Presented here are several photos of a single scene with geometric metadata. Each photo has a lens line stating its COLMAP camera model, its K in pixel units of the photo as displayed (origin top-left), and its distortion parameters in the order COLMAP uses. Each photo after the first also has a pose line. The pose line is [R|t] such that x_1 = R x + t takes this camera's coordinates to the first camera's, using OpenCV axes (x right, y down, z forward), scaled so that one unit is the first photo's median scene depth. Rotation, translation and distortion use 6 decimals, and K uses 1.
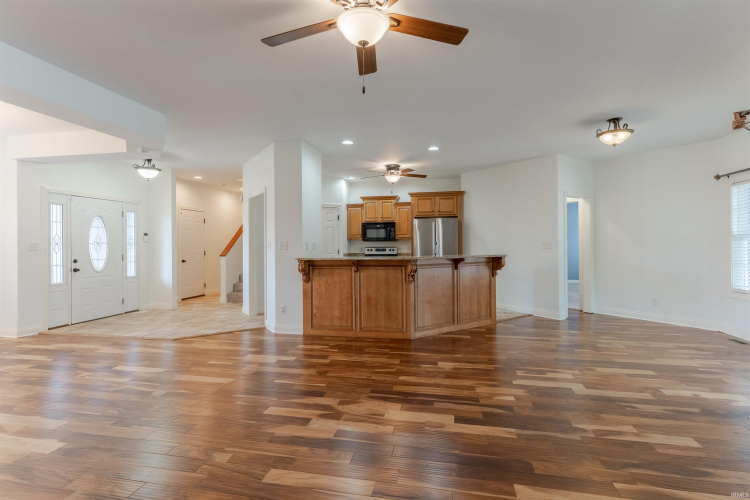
lens RADIAL K [[364.4, 0, 378.4], [0, 364.4, 246.3], [0, 0, 1]] dist [0.002451, 0.000256]
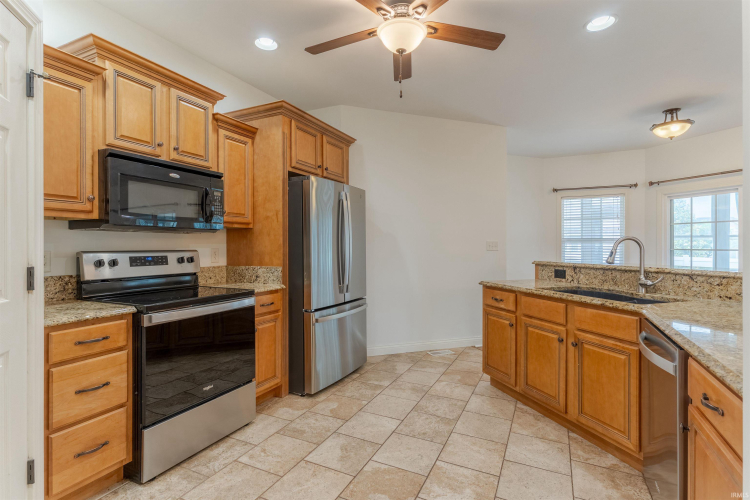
lens RADIAL K [[364.4, 0, 378.4], [0, 364.4, 246.3], [0, 0, 1]] dist [0.002451, 0.000256]
pose [[0.253161, 0.004942, 0.967411, -0.392320], [0.000271, 0.999987, -0.005180, 0.000437], [-0.967424, 0.001574, 0.253157, 1.317781]]
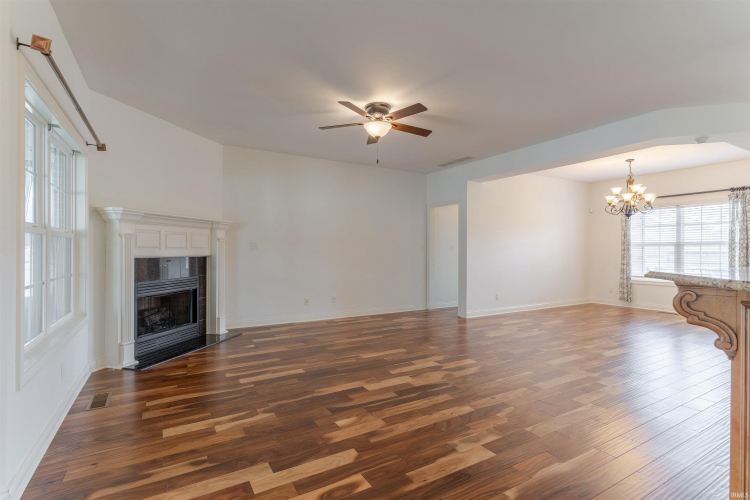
lens RADIAL K [[362.0, 0, 375.0], [0, 362.0, 250.0], [0, 0, 1]] dist [0.004254, 0.001393]
pose [[-0.742490, 0.001965, -0.669854, 0.523457], [-0.001900, 0.999985, 0.005040, 0.006493], [0.669854, 0.005014, -0.742475, 1.014459]]
